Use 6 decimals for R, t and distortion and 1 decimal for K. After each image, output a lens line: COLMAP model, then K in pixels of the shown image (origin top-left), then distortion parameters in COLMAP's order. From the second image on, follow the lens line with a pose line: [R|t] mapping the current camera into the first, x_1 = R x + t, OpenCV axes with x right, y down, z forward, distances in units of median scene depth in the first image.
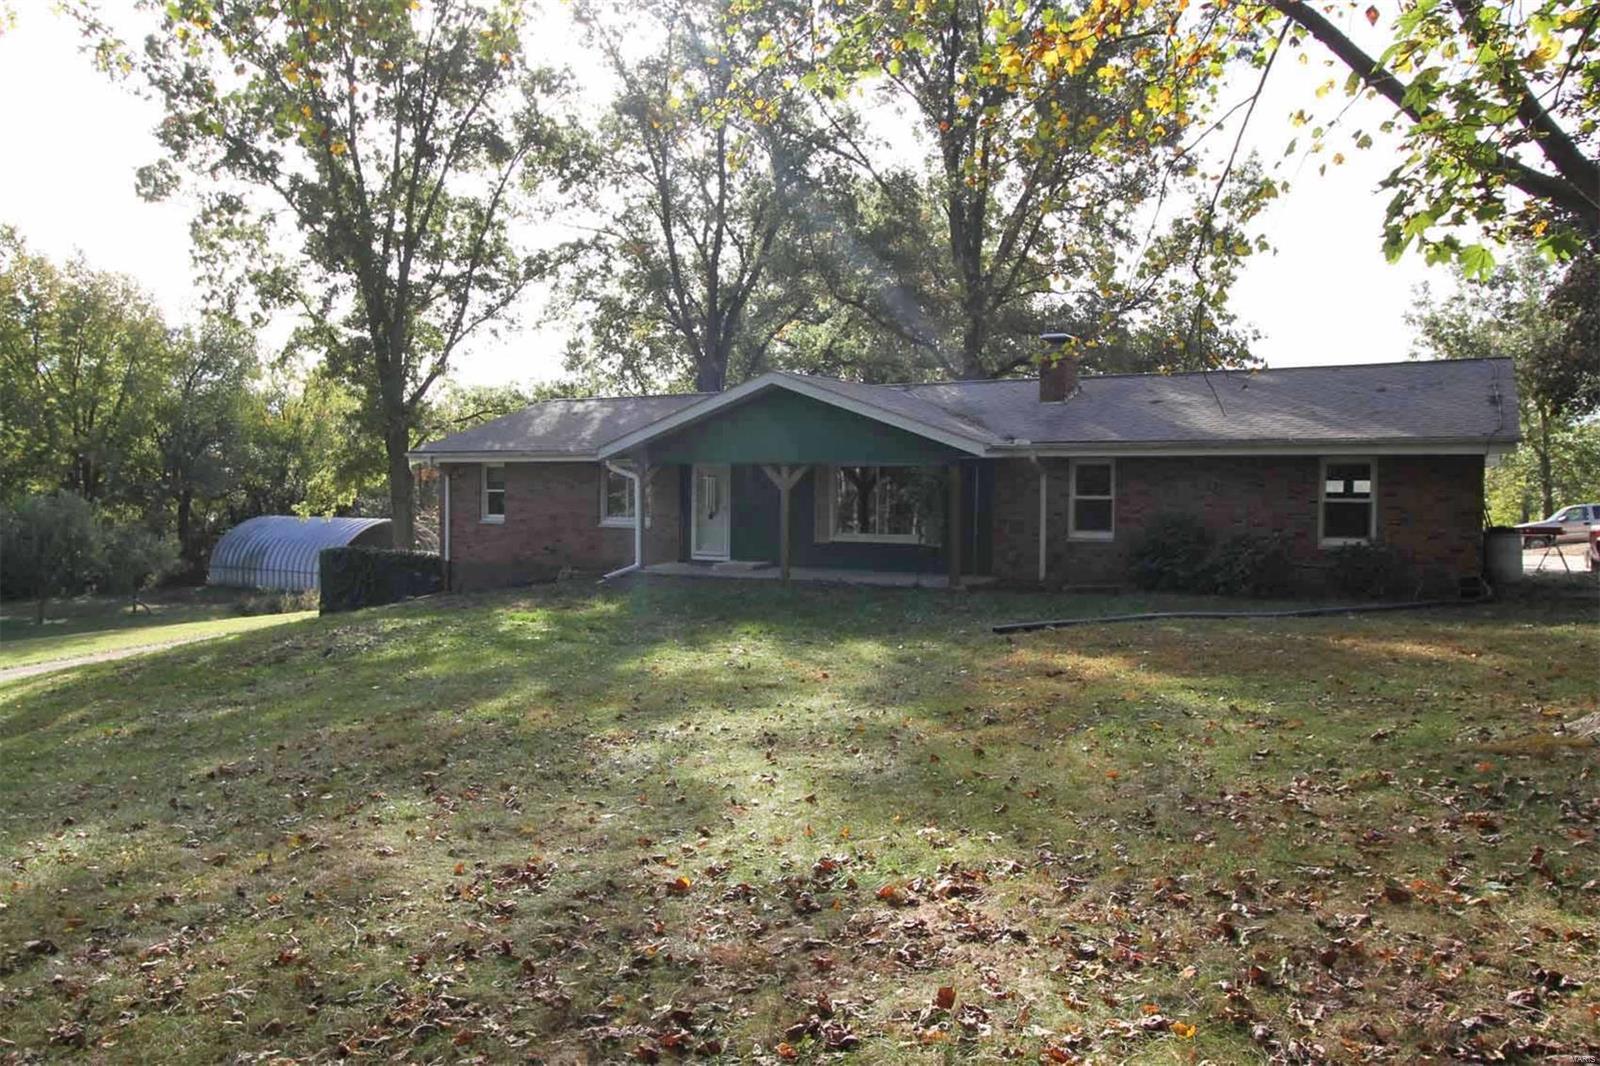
lens RADIAL K [[1198.6, 0, 800.0], [0, 1198.6, 533.0], [0, 0, 1]] dist [-0.000163, 0.000147]
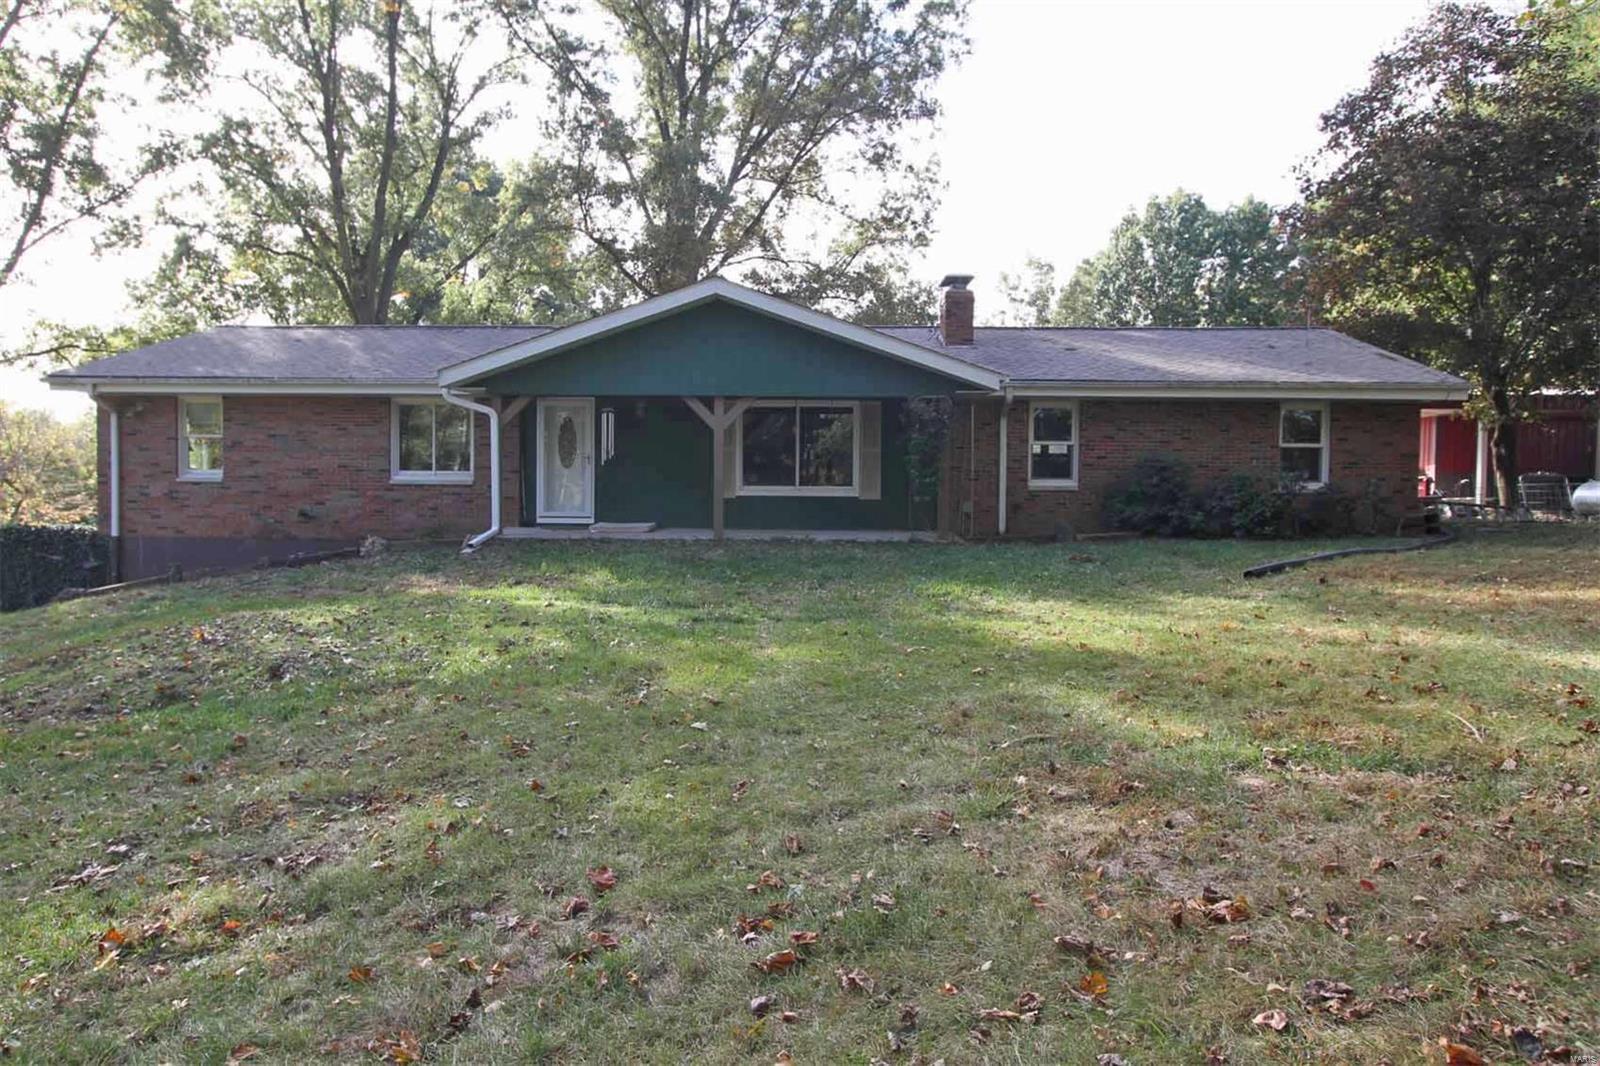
lens RADIAL K [[1057.8, 0, 800.0], [0, 1057.8, 533.0], [0, 0, 1]] dist [0.024457, 0.000753]
pose [[0.887157, -0.019503, 0.461056, -0.299978], [0.015995, 0.999806, 0.011515, 0.027203], [-0.461191, -0.002841, 0.887296, 0.347268]]
